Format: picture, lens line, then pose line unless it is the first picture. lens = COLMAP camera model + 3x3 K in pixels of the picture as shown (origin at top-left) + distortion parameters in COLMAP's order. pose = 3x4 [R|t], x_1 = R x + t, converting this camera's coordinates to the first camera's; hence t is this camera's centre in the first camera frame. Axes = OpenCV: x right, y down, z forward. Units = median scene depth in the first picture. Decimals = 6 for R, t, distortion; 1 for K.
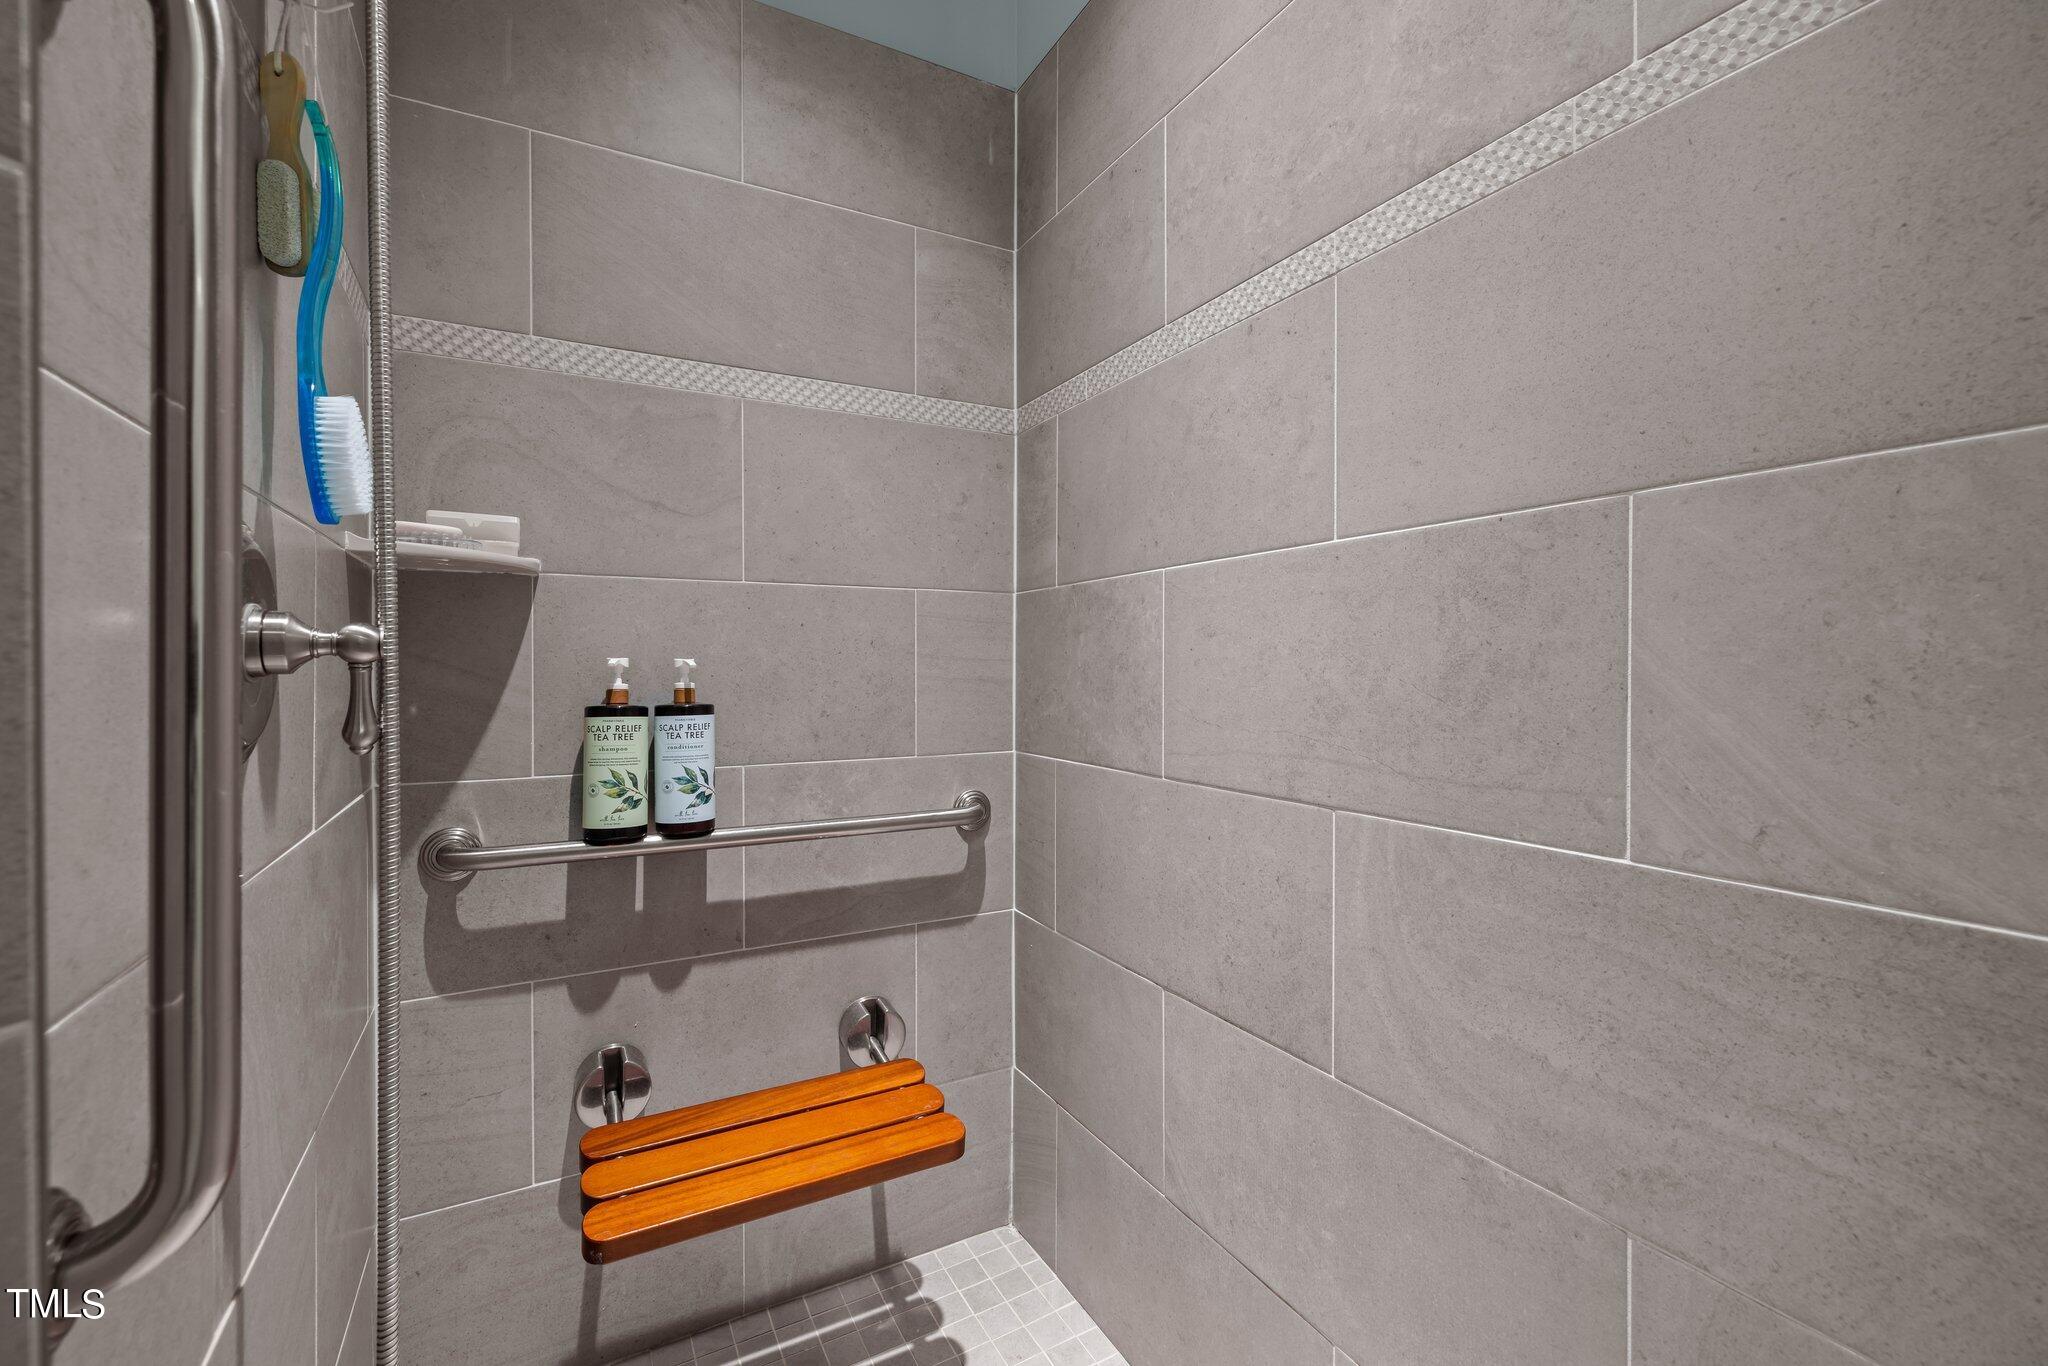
lens RADIAL K [[871.5, 0, 1012.0], [0, 871.5, 671.8], [0, 0, 1]] dist [0.007581, -0.000122]
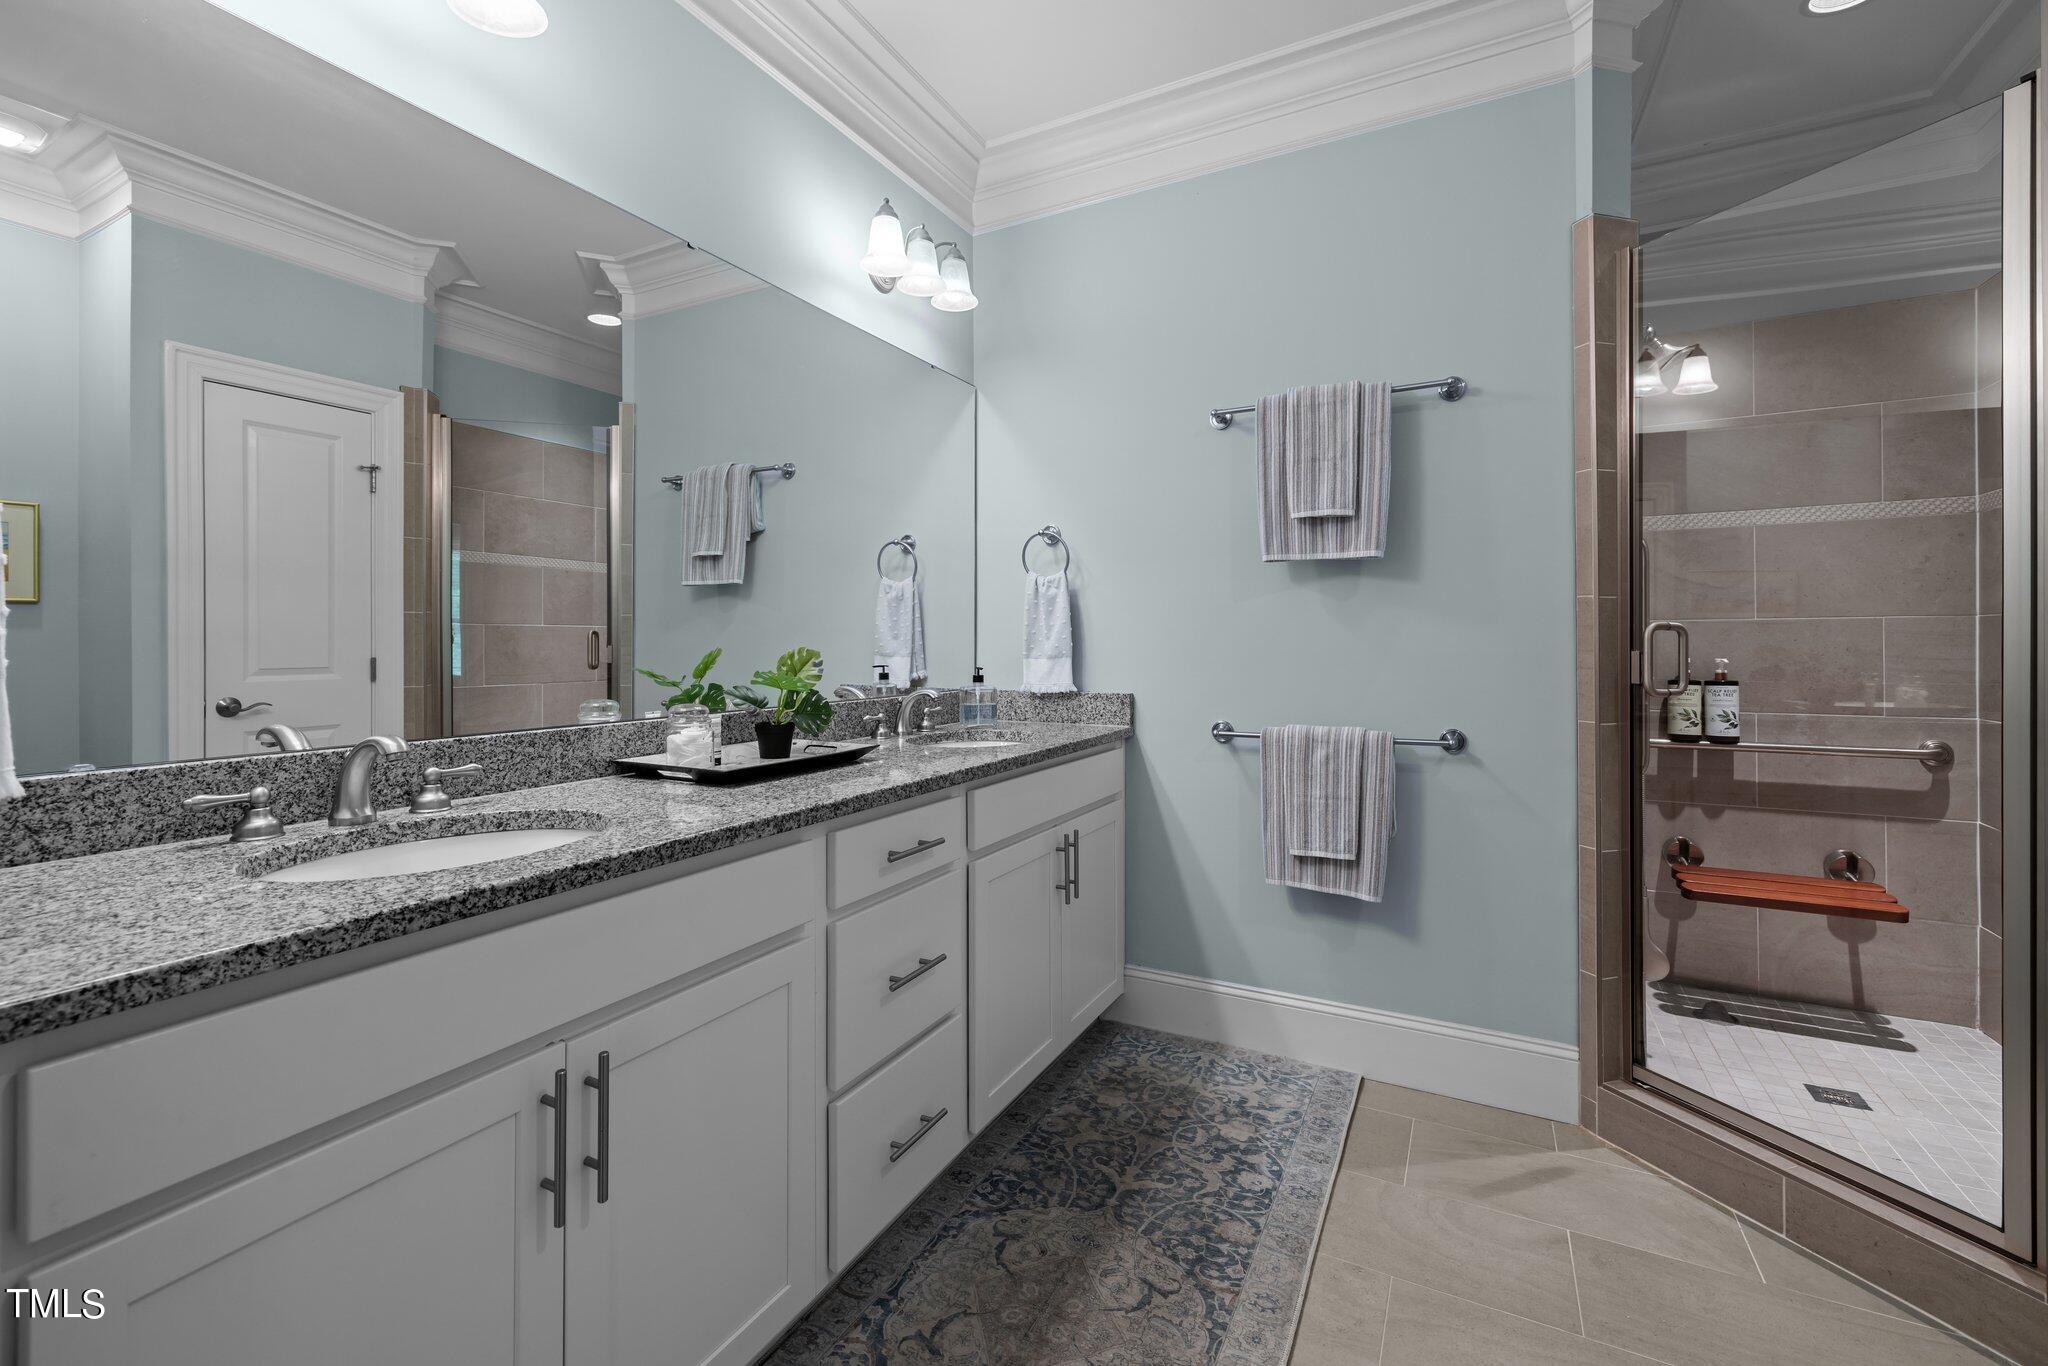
lens RADIAL K [[852.7, 0, 1024.3], [0, 852.7, 635.2], [0, 0, 1]] dist [0.000323, 0.000237]
pose [[0.558326, -0.006655, -0.829595, 0.367269], [-0.000354, 0.999966, -0.008260, -0.050464], [0.829621, 0.004905, 0.558305, -1.444306]]
